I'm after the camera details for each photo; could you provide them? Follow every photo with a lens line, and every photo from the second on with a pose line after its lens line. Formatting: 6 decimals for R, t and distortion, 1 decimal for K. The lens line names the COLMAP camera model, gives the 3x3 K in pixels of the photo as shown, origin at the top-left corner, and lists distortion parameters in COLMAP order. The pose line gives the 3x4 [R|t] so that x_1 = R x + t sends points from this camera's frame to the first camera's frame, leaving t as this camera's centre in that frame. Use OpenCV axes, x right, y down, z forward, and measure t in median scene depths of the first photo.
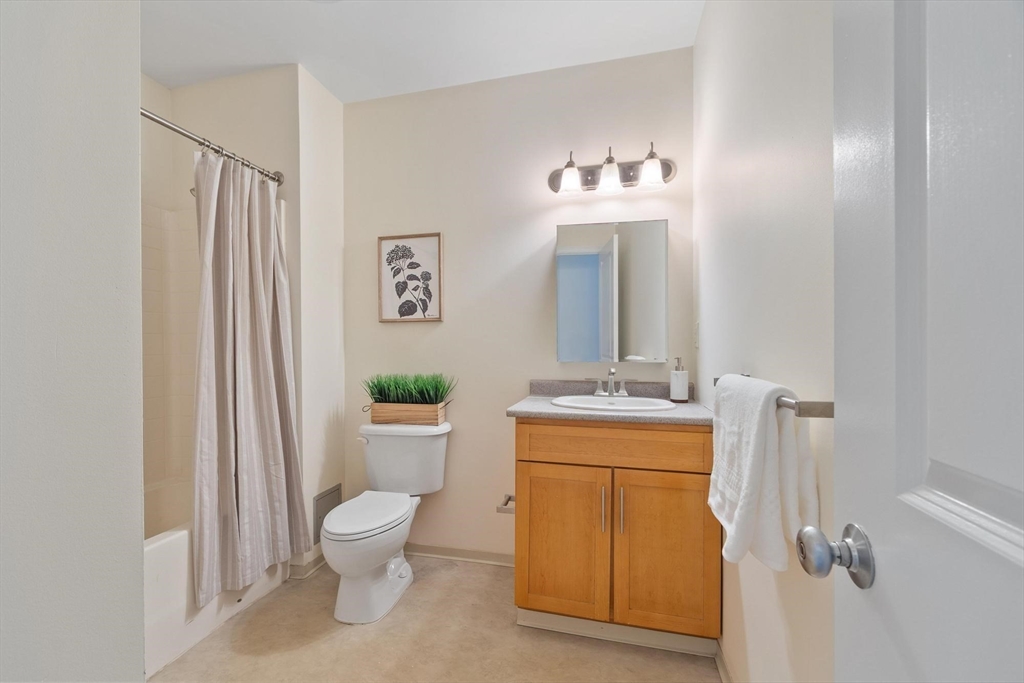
lens RADIAL K [[434.7, 0, 513.7], [0, 434.7, 342.8], [0, 0, 1]] dist [-0.002931, -0.000269]
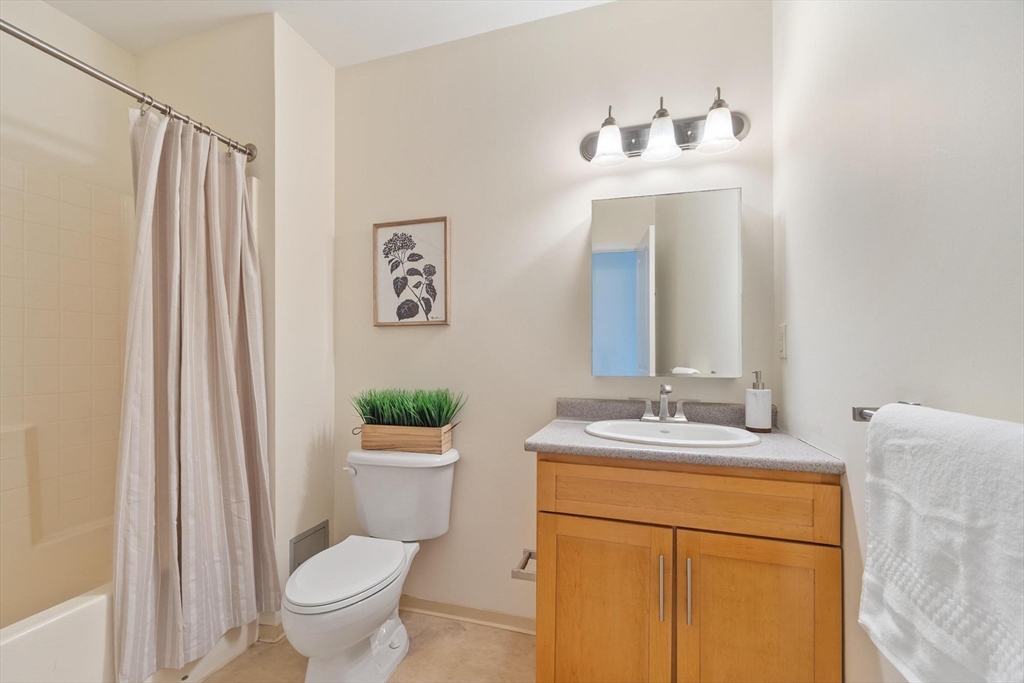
lens RADIAL K [[434.7, 0, 503.6], [0, 434.7, 347.9], [0, 0, 1]] dist [-0.002931, -0.000269]
pose [[0.996340, 0.000938, -0.085476, 0.009308], [-0.001773, 0.999951, -0.009693, 0.001743], [0.085463, 0.009809, 0.996293, 0.226916]]
